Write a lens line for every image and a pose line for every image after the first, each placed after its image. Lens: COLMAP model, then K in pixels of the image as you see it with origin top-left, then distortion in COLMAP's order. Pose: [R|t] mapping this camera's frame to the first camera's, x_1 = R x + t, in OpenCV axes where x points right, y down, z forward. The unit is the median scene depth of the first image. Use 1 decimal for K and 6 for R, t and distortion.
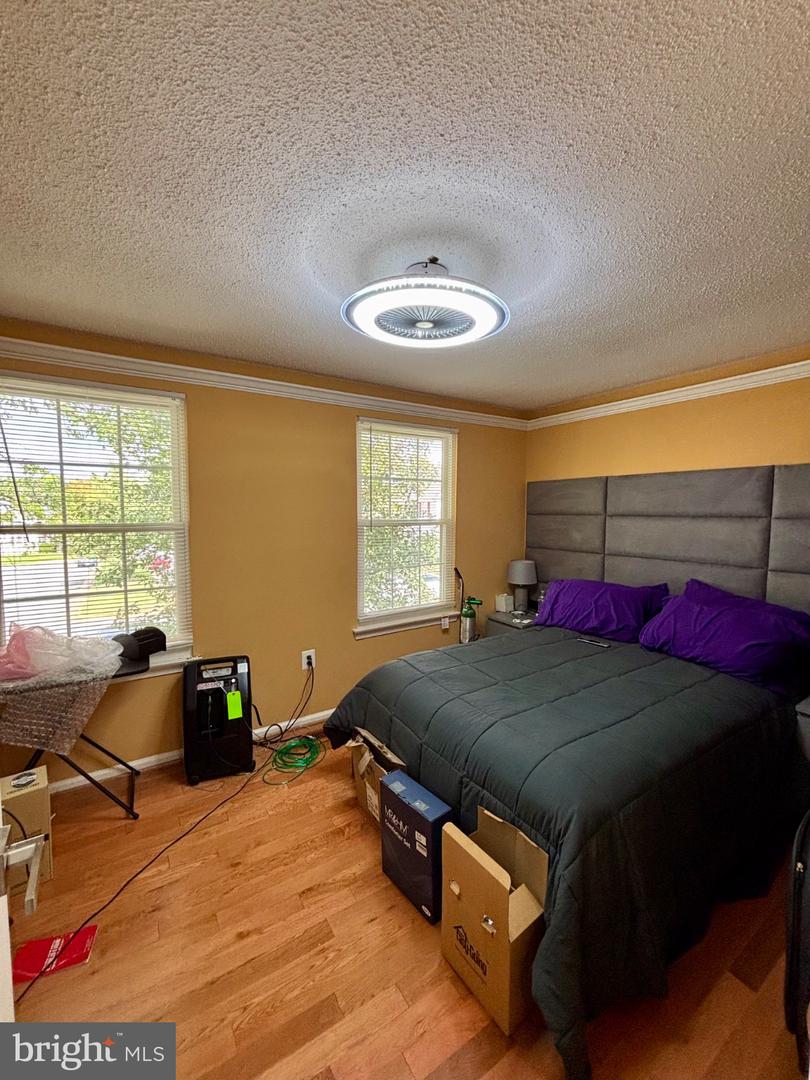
lens RADIAL K [[437.4, 0, 398.6], [0, 437.4, 541.8], [0, 0, 1]] dist [0.003040, 0.000566]
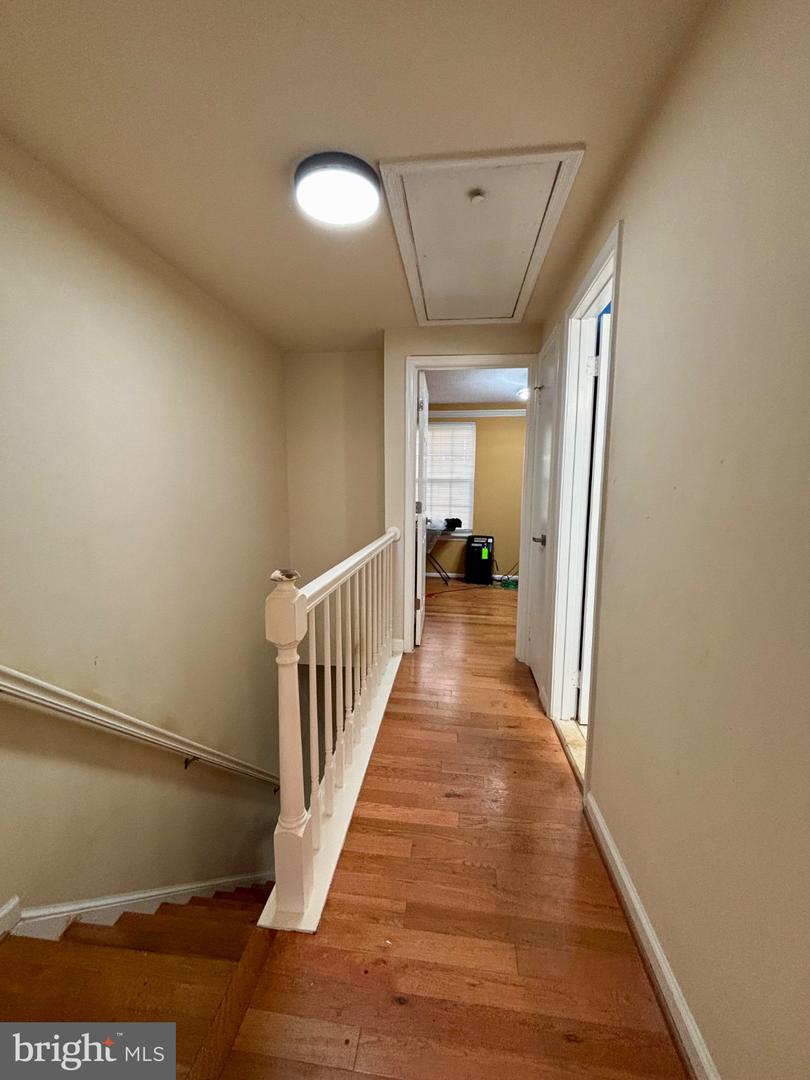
lens RADIAL K [[437.4, 0, 402.3], [0, 437.4, 538.7], [0, 0, 1]] dist [0.003040, 0.000566]
pose [[0.766701, 0.071624, -0.637996, 0.757253], [-0.053613, 0.997429, 0.047547, 0.199106], [0.639761, -0.002250, 0.768570, -1.059713]]
